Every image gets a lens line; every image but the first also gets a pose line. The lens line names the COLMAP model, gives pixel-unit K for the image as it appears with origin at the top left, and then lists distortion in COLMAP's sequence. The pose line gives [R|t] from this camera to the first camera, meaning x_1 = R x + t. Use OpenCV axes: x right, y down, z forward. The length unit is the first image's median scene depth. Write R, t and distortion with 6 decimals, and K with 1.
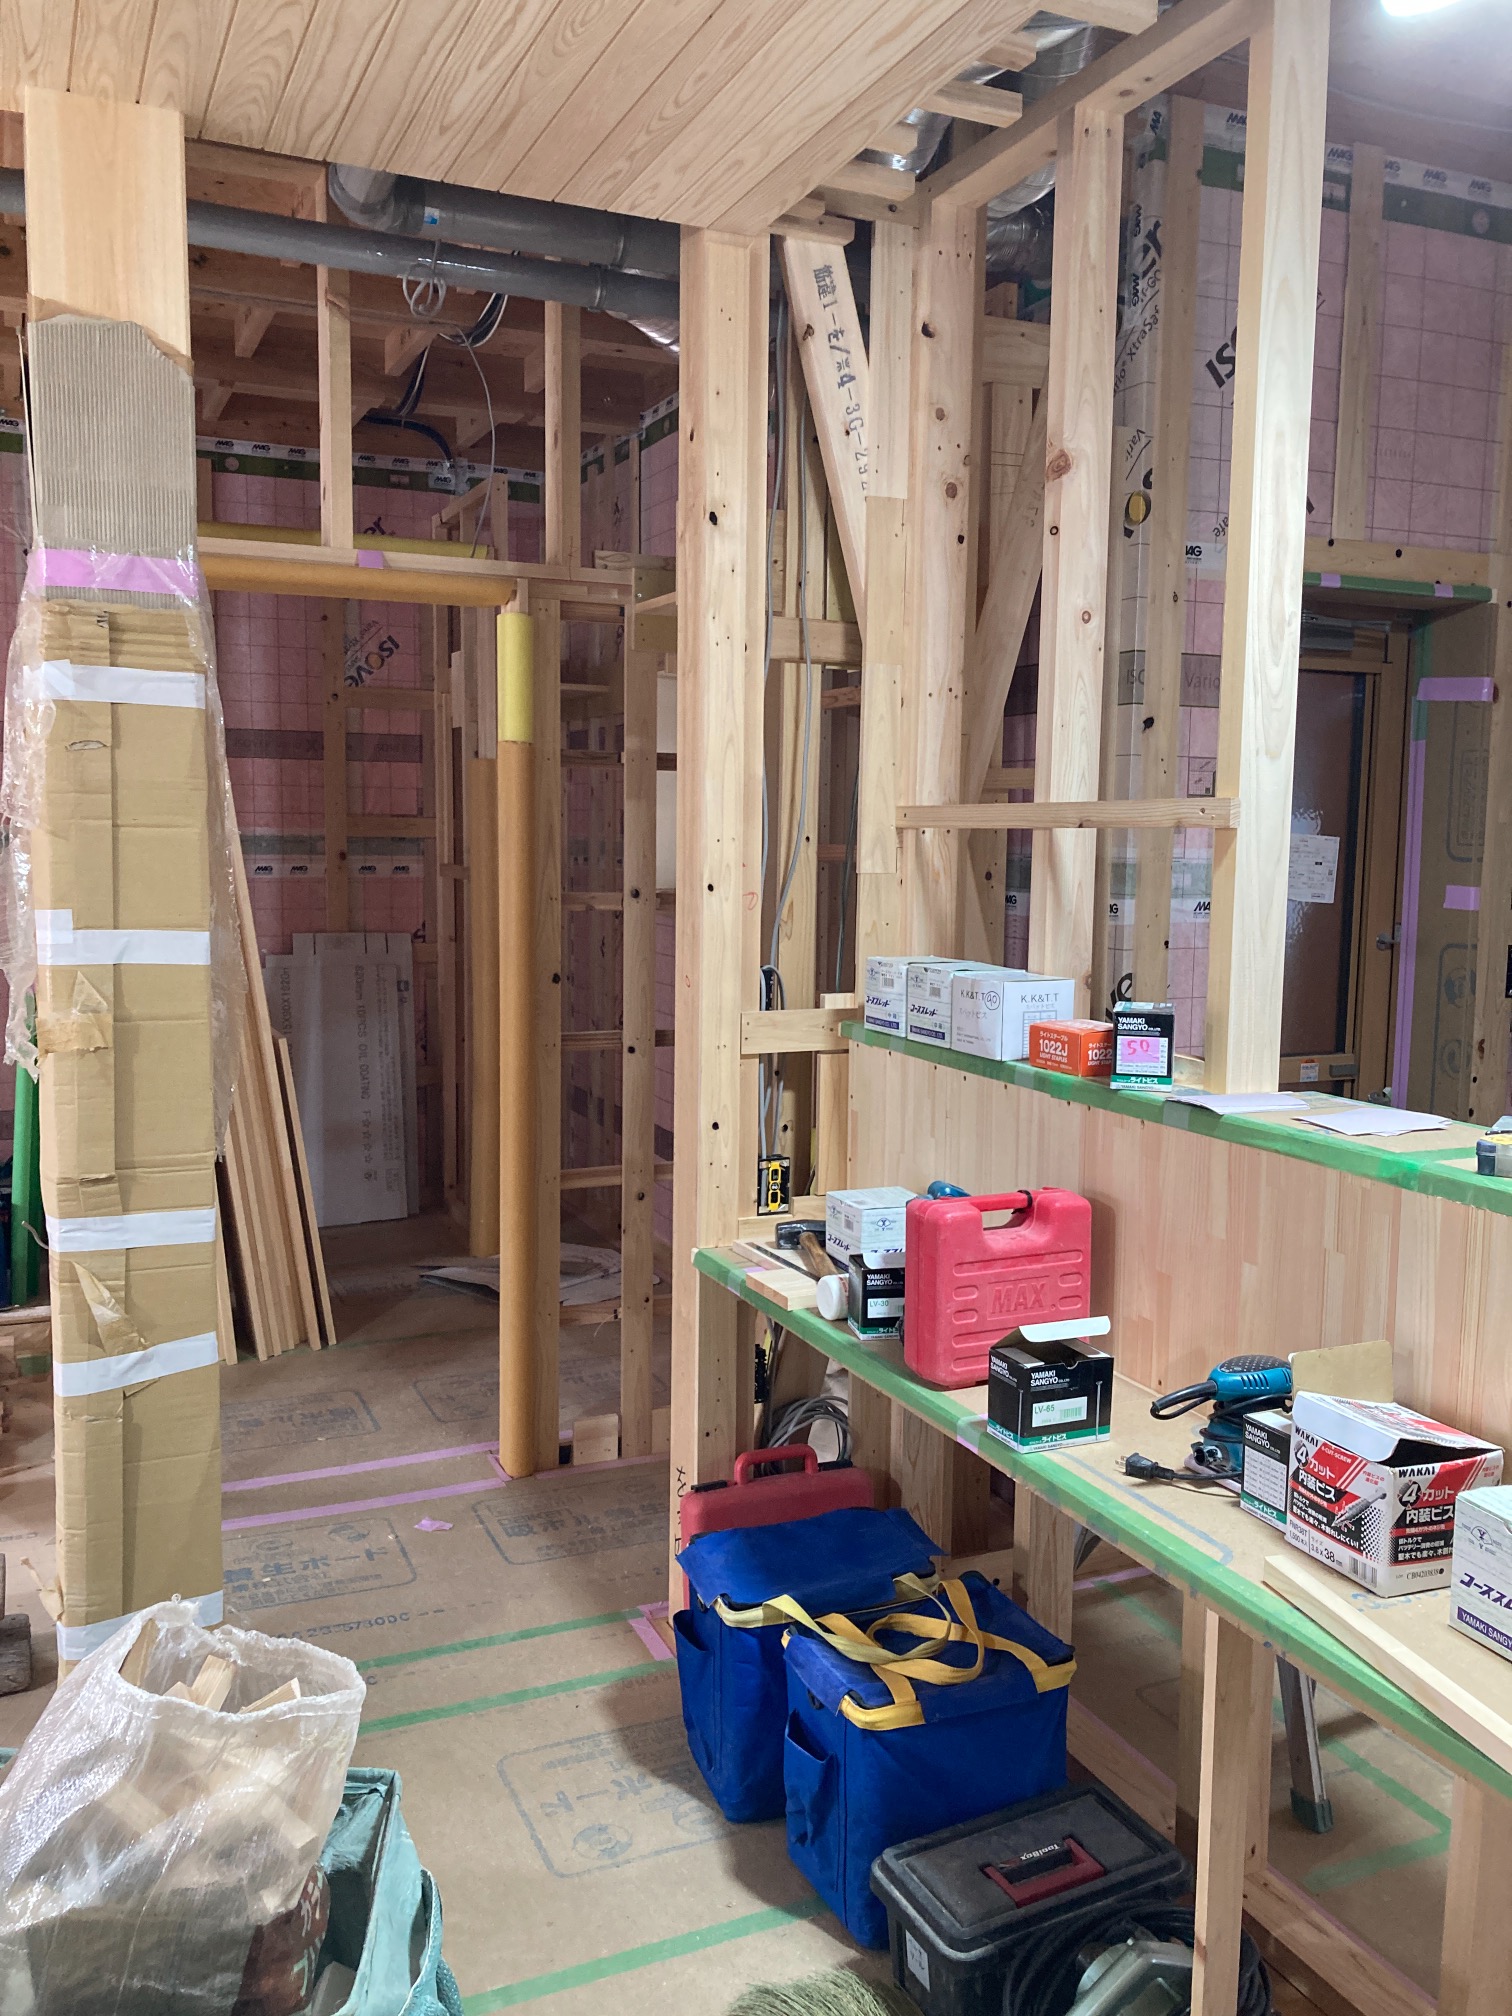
lens RADIAL K [[1647.3, 0, 756.0], [0, 1647.3, 1008.0], [0, 0, 1]] dist [0.000809, 0.013353]
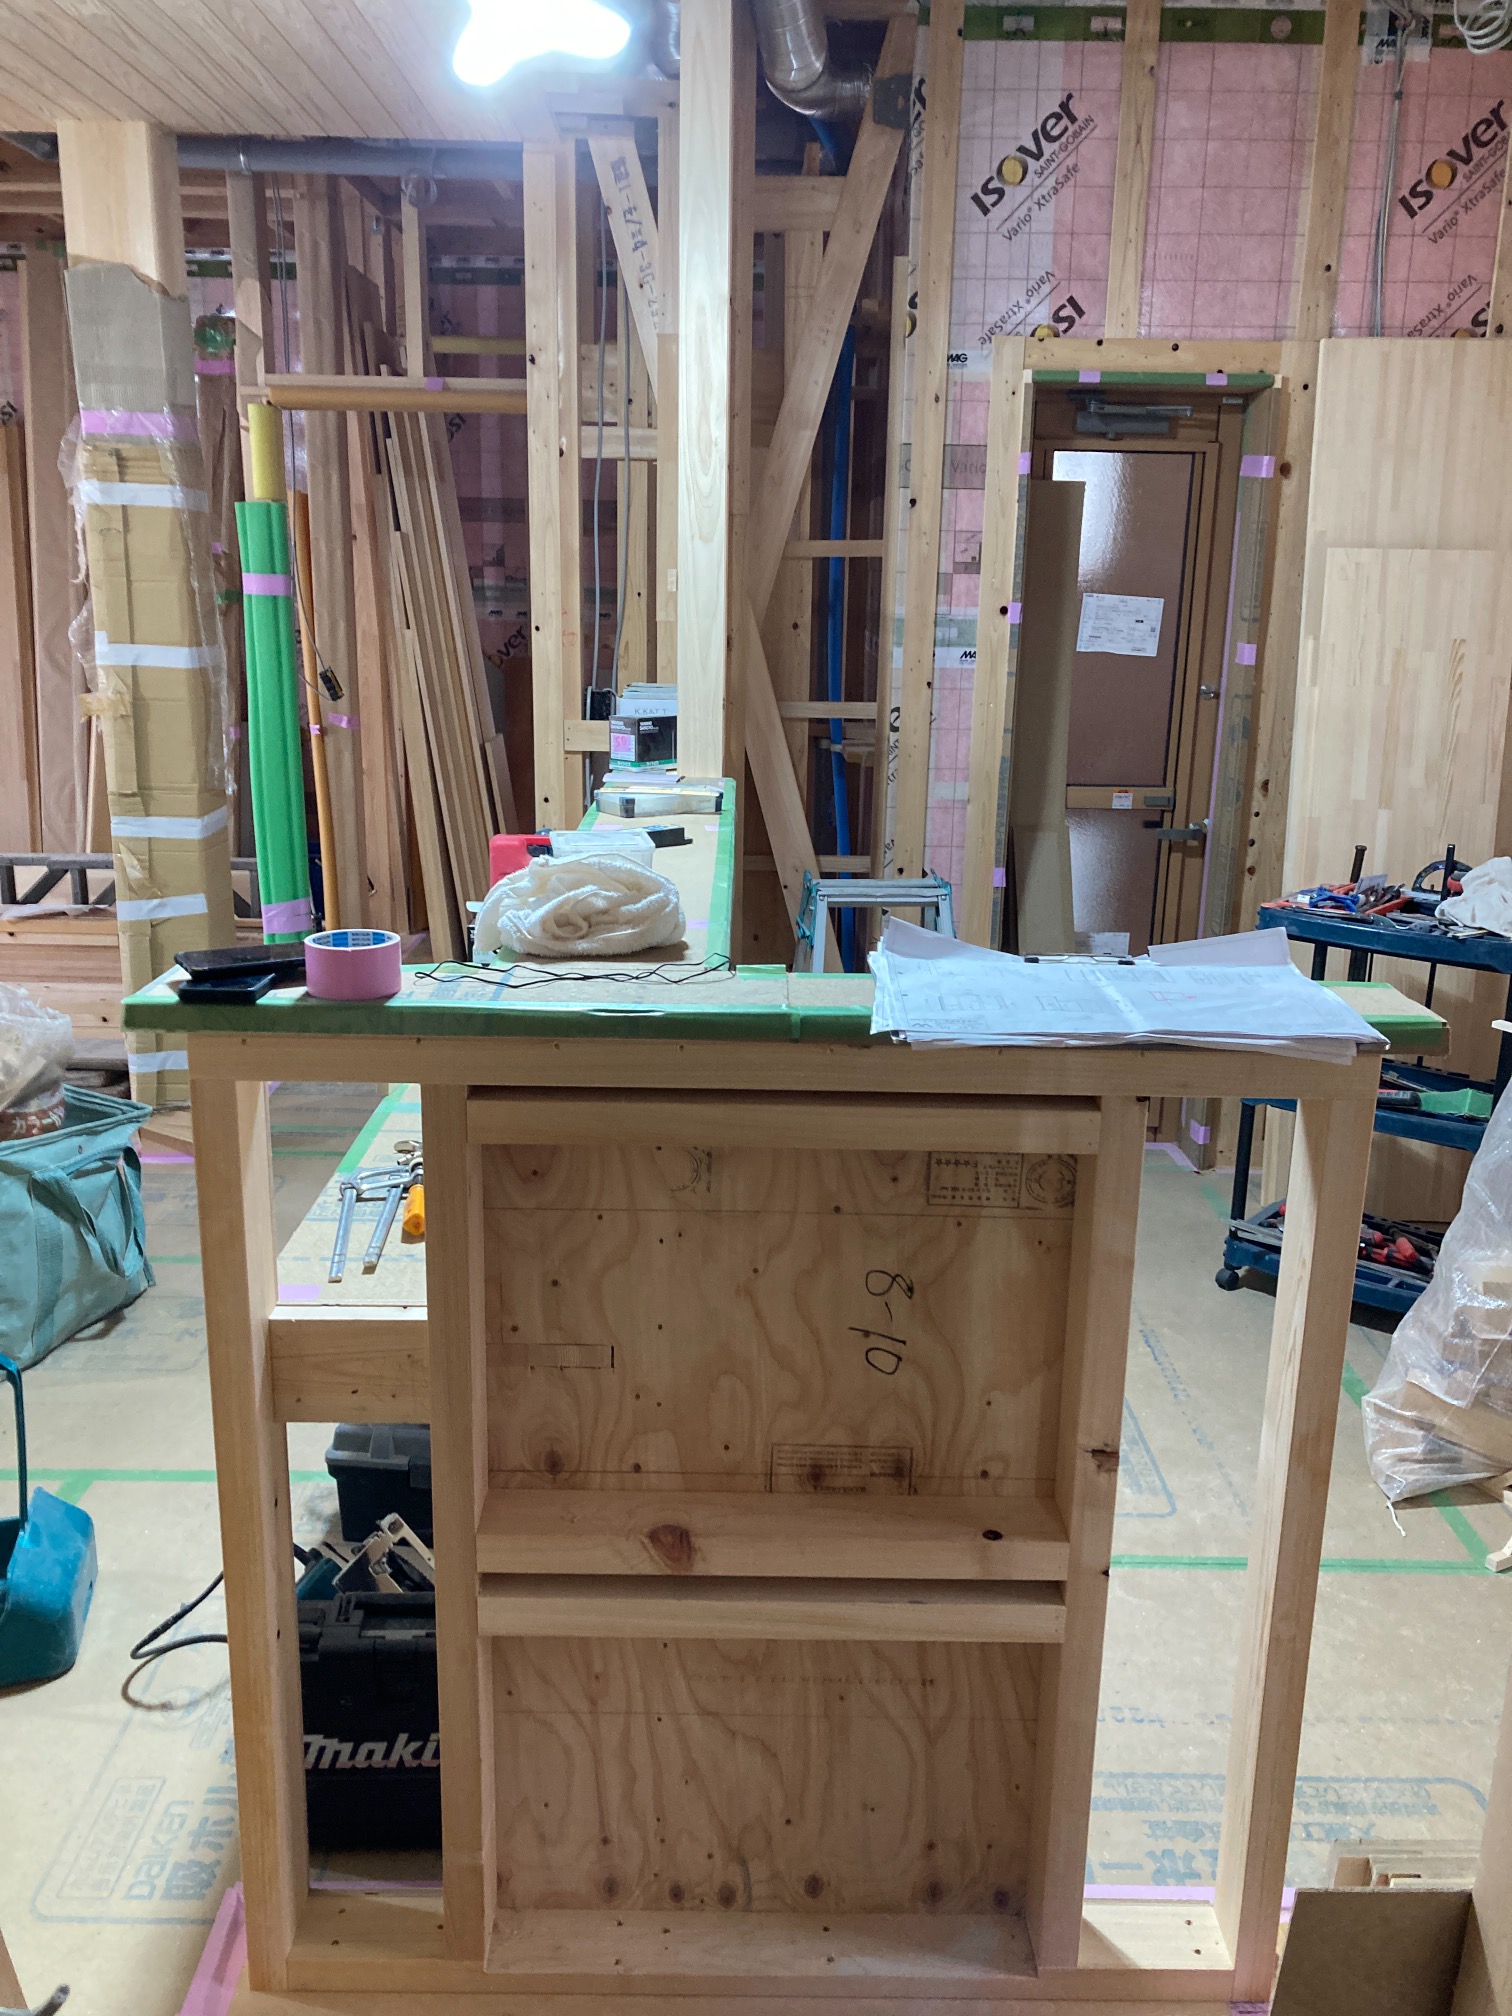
lens RADIAL K [[1647.3, 0, 756.0], [0, 1647.3, 1008.0], [0, 0, 1]] dist [0.000809, 0.013353]
pose [[0.914389, 0.111162, -0.389277, 0.740360], [-0.053138, 0.986199, 0.156803, 0.017166], [0.401335, -0.122693, 0.907677, -0.262052]]
